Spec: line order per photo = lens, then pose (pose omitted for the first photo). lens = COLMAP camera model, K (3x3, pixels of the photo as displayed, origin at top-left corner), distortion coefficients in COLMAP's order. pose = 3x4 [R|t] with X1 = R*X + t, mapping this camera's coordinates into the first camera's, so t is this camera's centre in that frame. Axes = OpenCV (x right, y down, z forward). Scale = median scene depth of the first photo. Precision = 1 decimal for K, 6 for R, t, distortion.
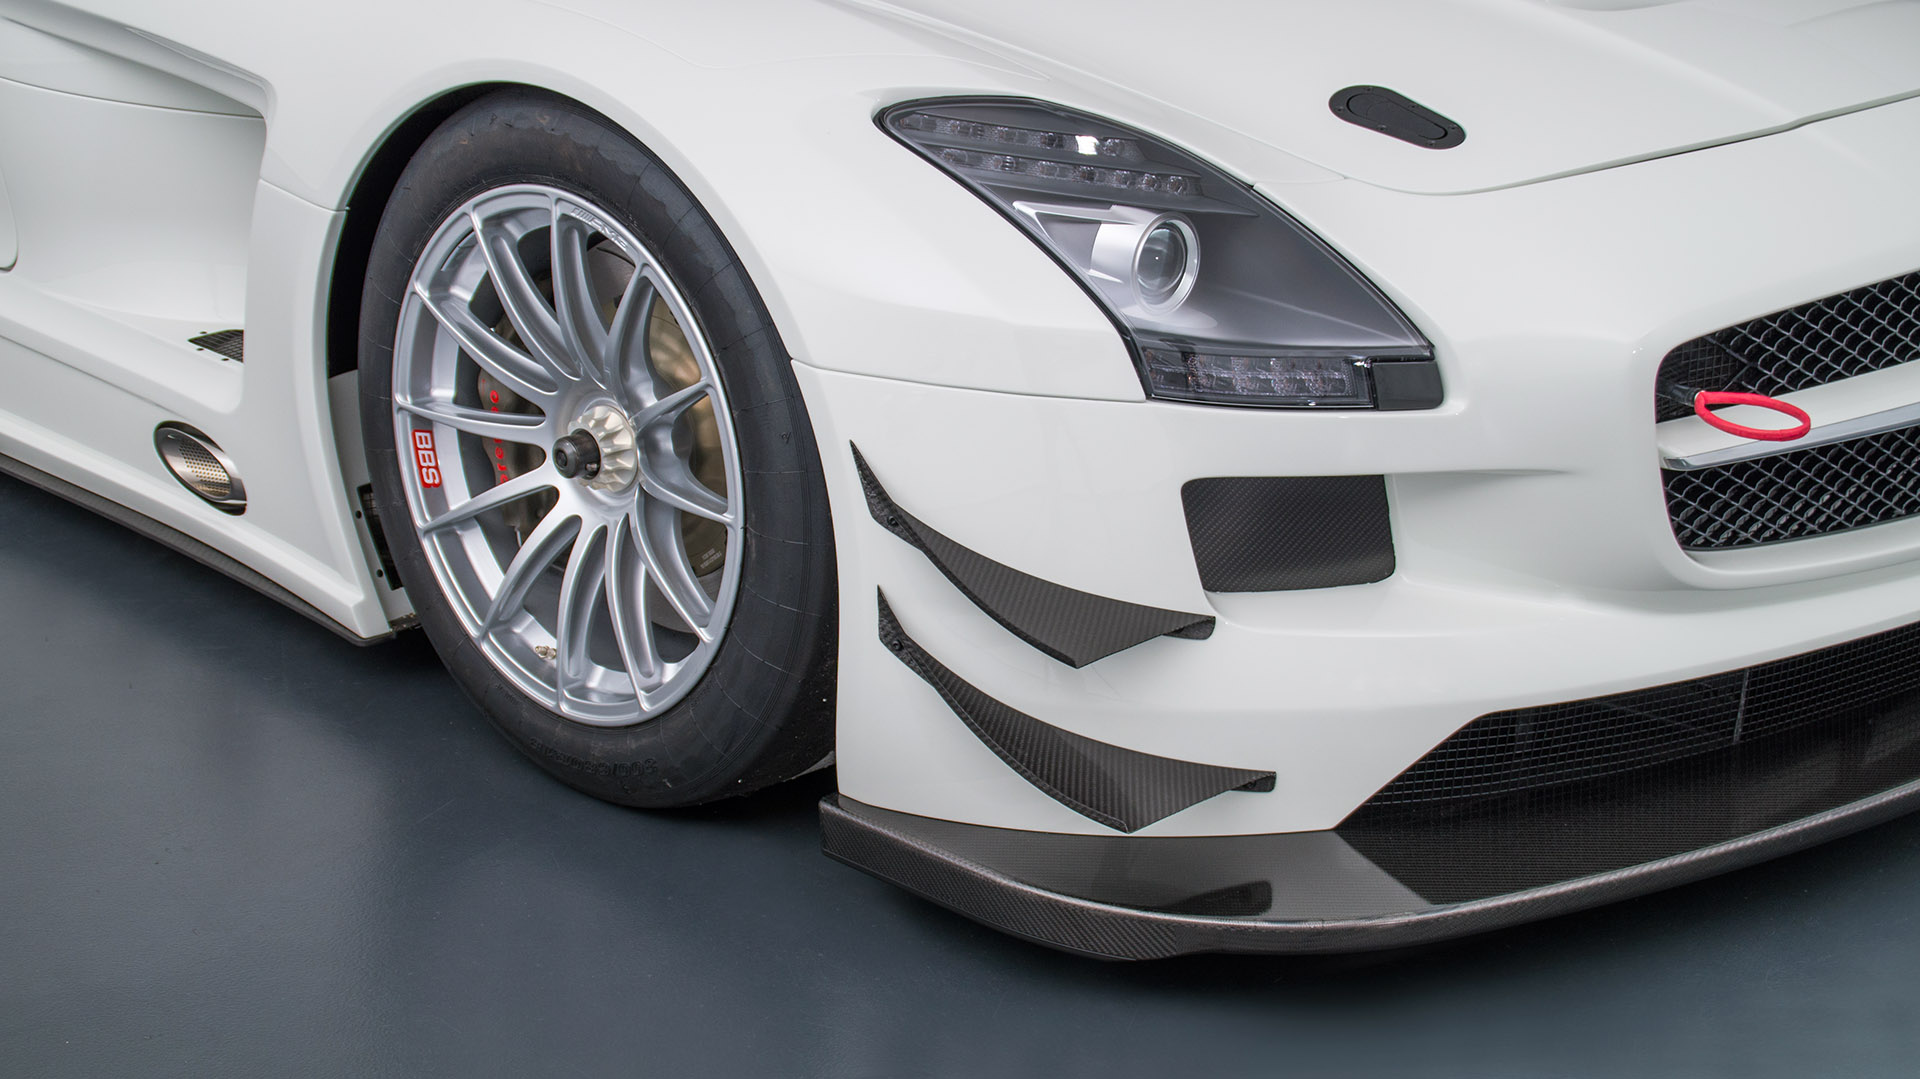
lens RADIAL K [[2853.4, 0, 960.0], [0, 2853.4, 539.5], [0, 0, 1]] dist [0.206017, 0.024656]
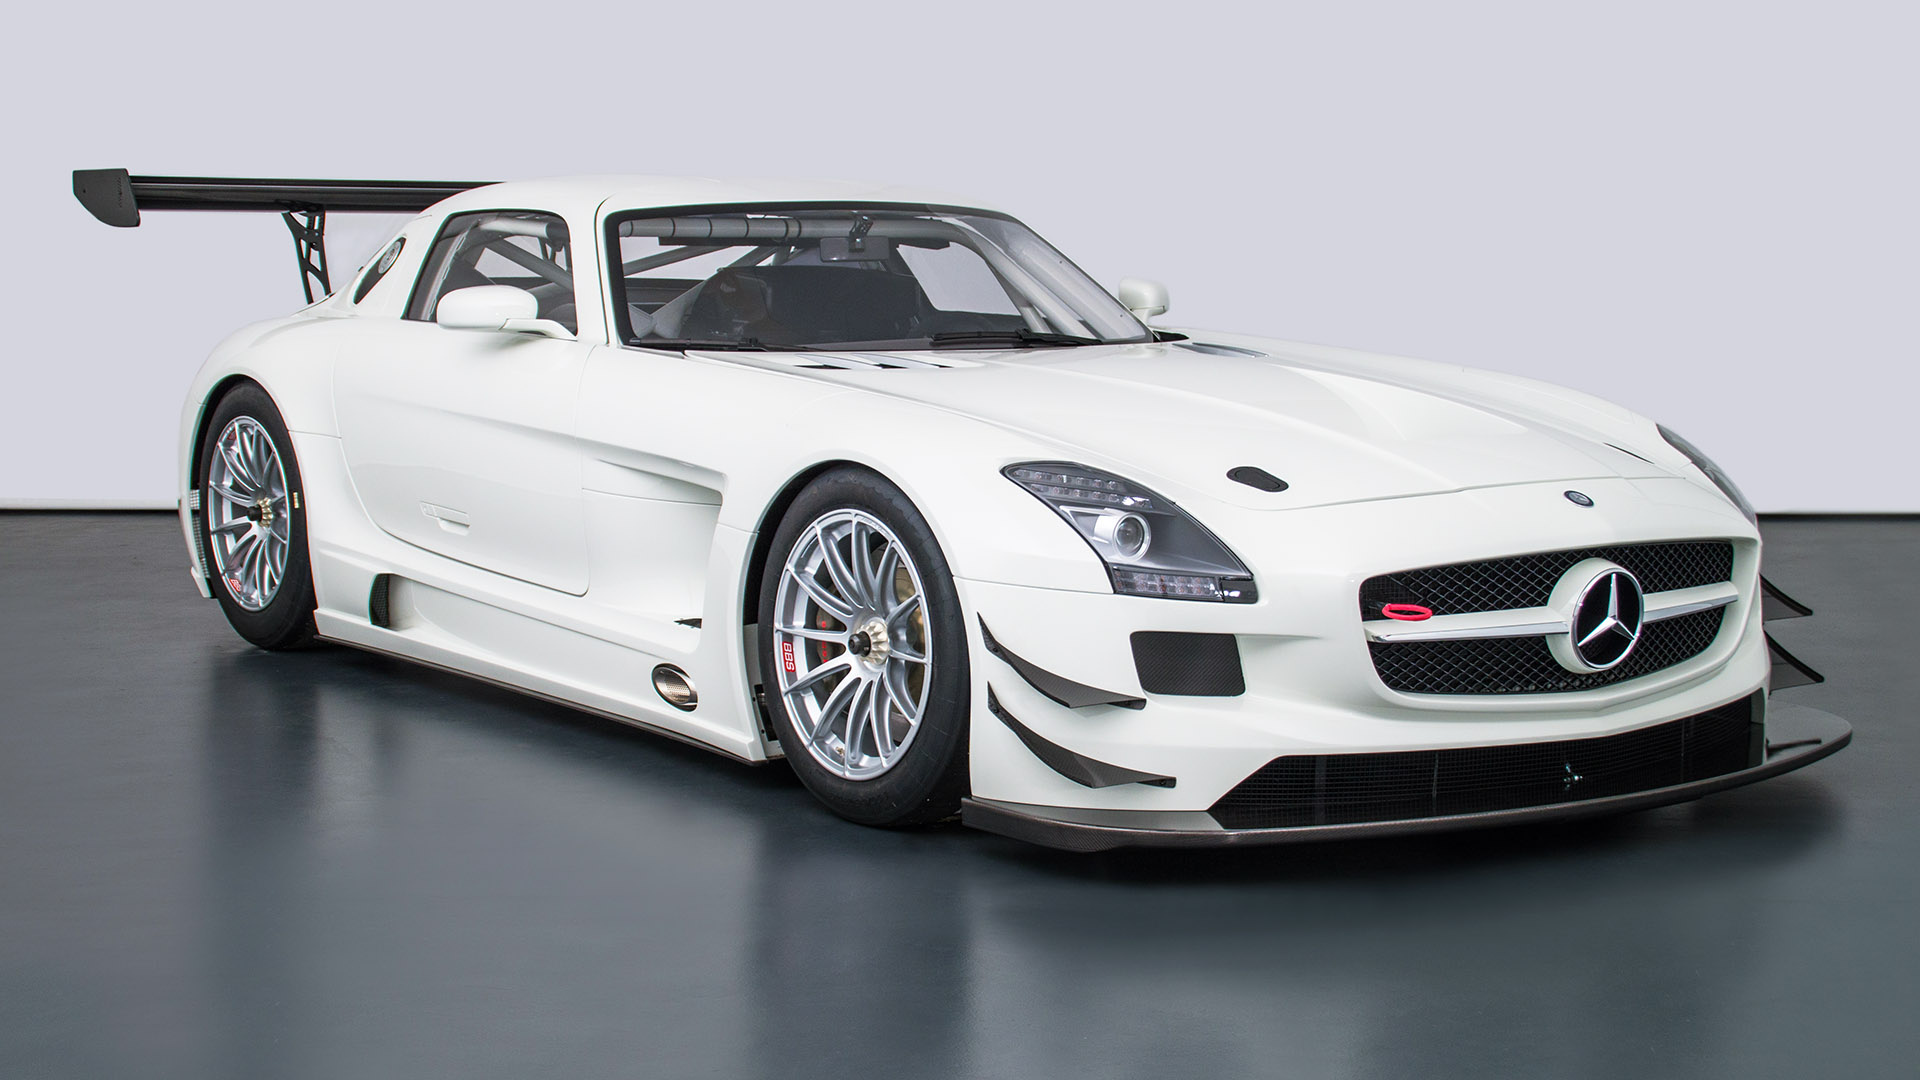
lens RADIAL K [[2853.4, 0, 960.0], [0, 2853.4, 540.0], [0, 0, 1]] dist [0.206017, 0.024656]
pose [[0.988665, 0.018700, -0.148967, 0.235201], [-0.050329, 0.976082, -0.211495, 0.322933], [0.141449, 0.216595, 0.965960, -0.949380]]
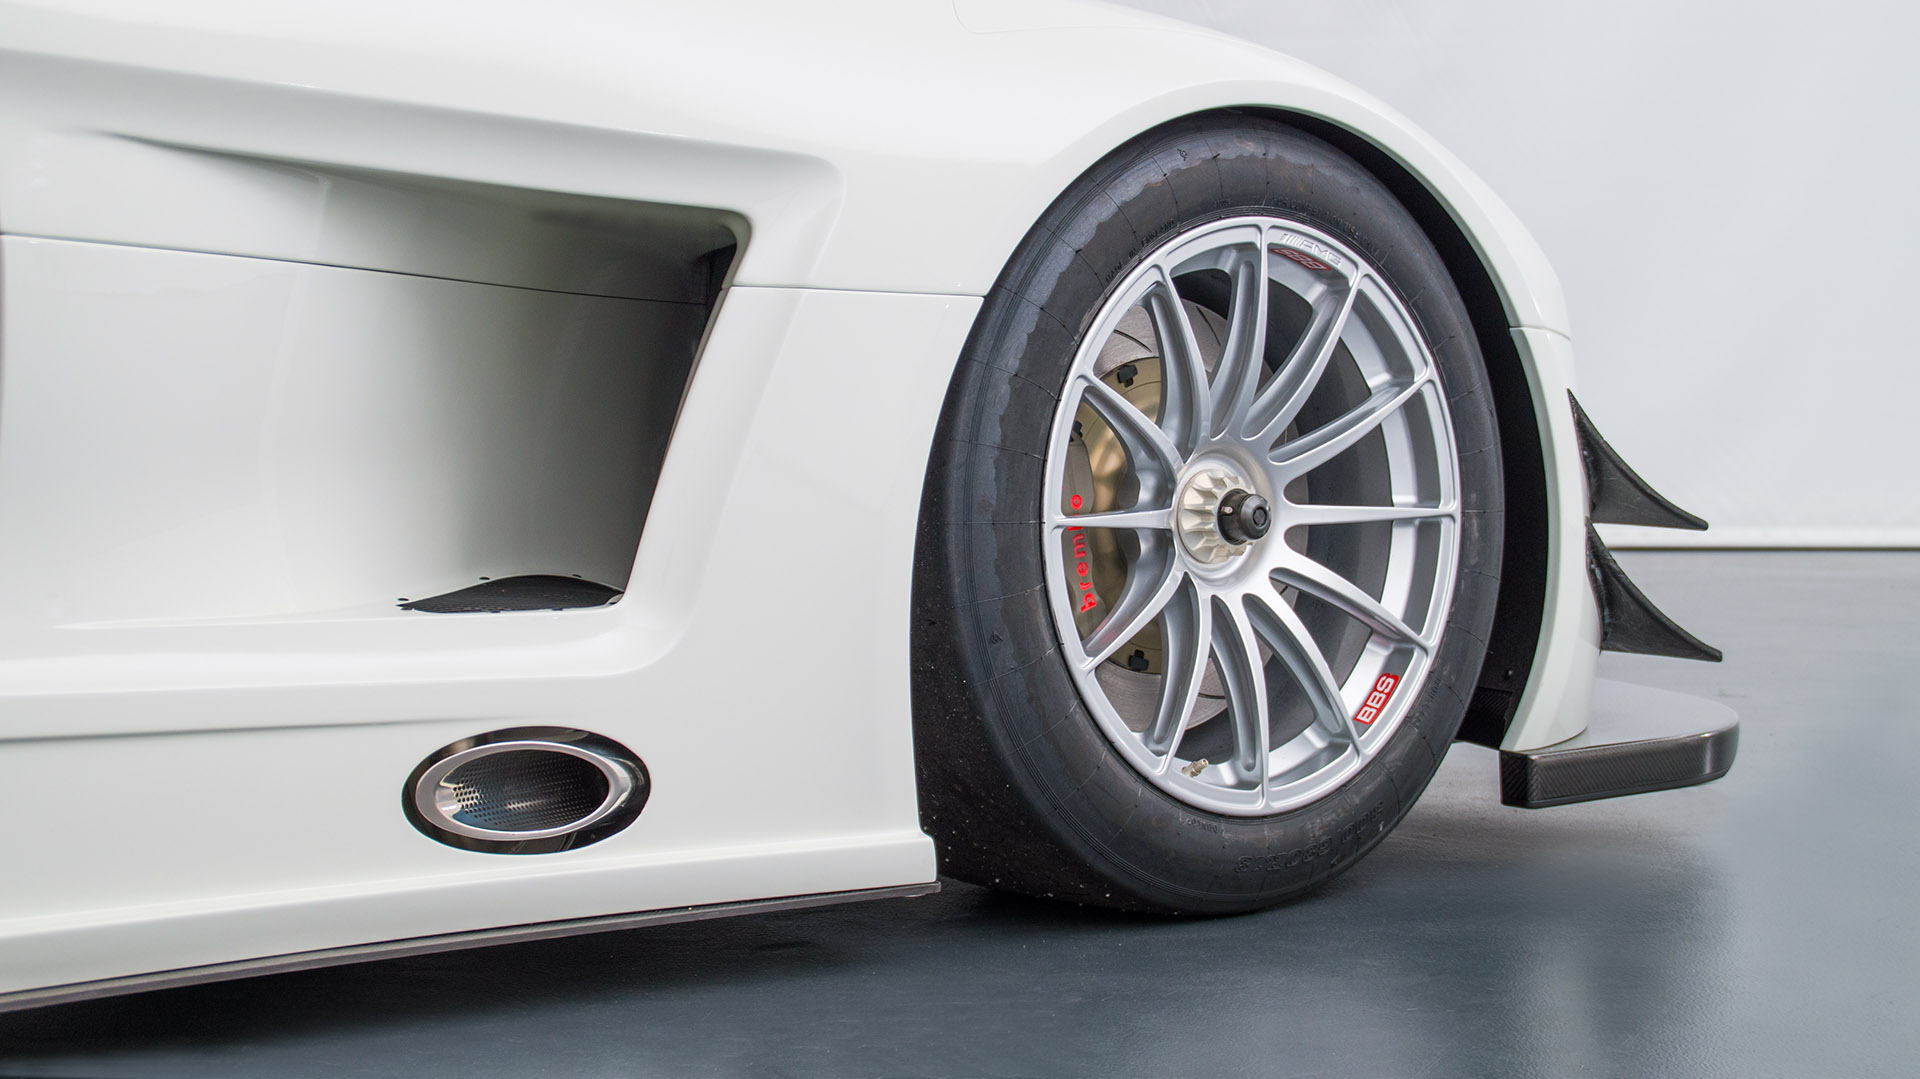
lens RADIAL K [[3004.7, 0, 960.0], [0, 3004.7, 539.5], [0, 0, 1]] dist [-0.019017, 0.009731]
pose [[0.095210, -0.065528, 0.993298, -1.111704], [0.319615, 0.947013, 0.031838, -0.083431], [-0.942752, 0.314441, 0.111109, 0.994308]]
